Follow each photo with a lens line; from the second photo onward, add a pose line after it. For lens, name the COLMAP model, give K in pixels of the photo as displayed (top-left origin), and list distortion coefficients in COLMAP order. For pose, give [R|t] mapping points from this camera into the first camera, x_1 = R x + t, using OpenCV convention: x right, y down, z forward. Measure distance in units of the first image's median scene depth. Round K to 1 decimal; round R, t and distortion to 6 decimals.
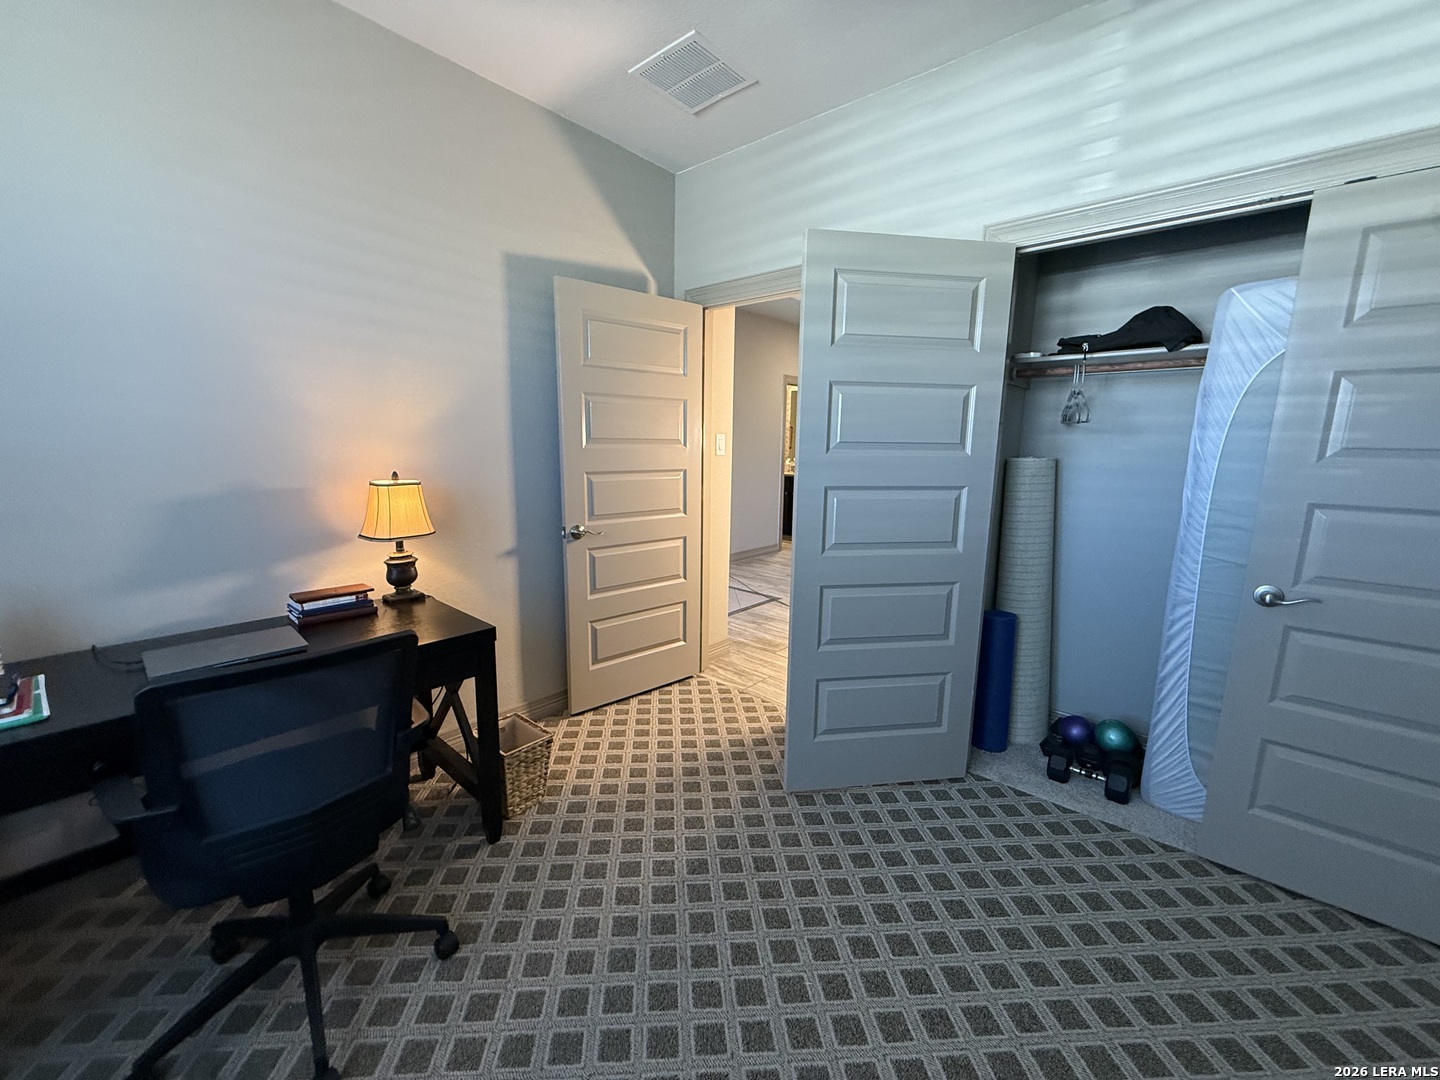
lens RADIAL K [[575.9, 0, 718.3], [0, 575.9, 540.6], [0, 0, 1]] dist [0.000780, -0.000311]
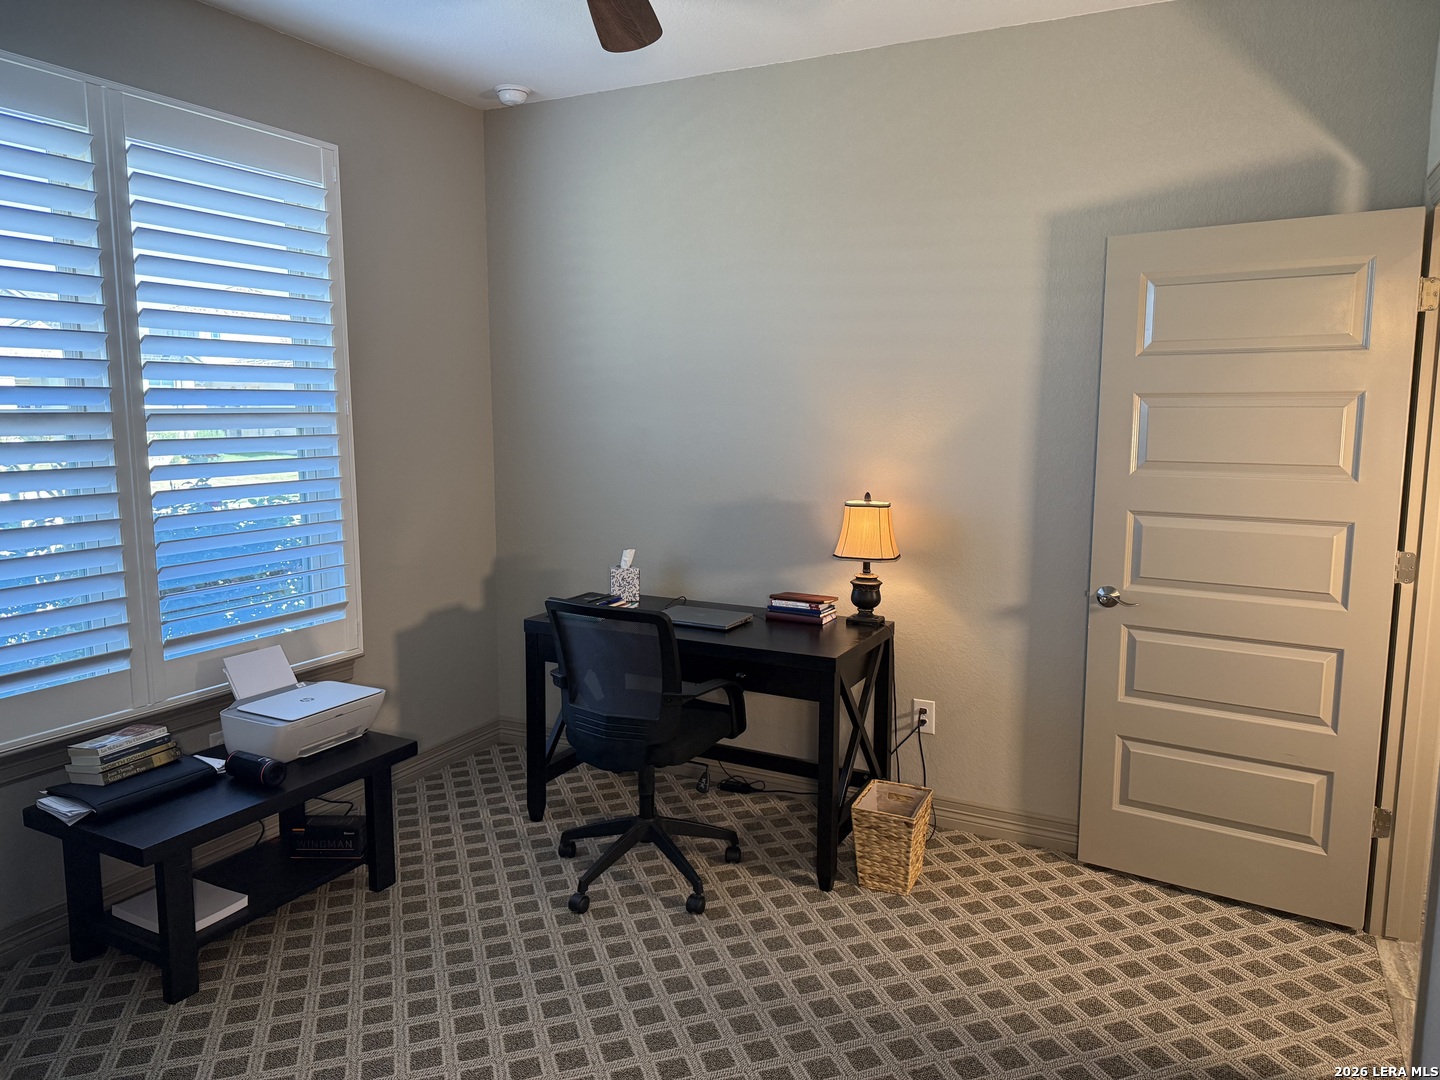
lens RADIAL K [[1002.7, 0, 720.0], [0, 1002.7, 540.0], [0, 0, 1]] dist [0.098682, -0.141719]
pose [[0.254190, 0.112666, -0.960570, 0.778612], [-0.166222, 0.983502, 0.071369, -0.089372], [0.952763, 0.141527, 0.268724, 0.226912]]
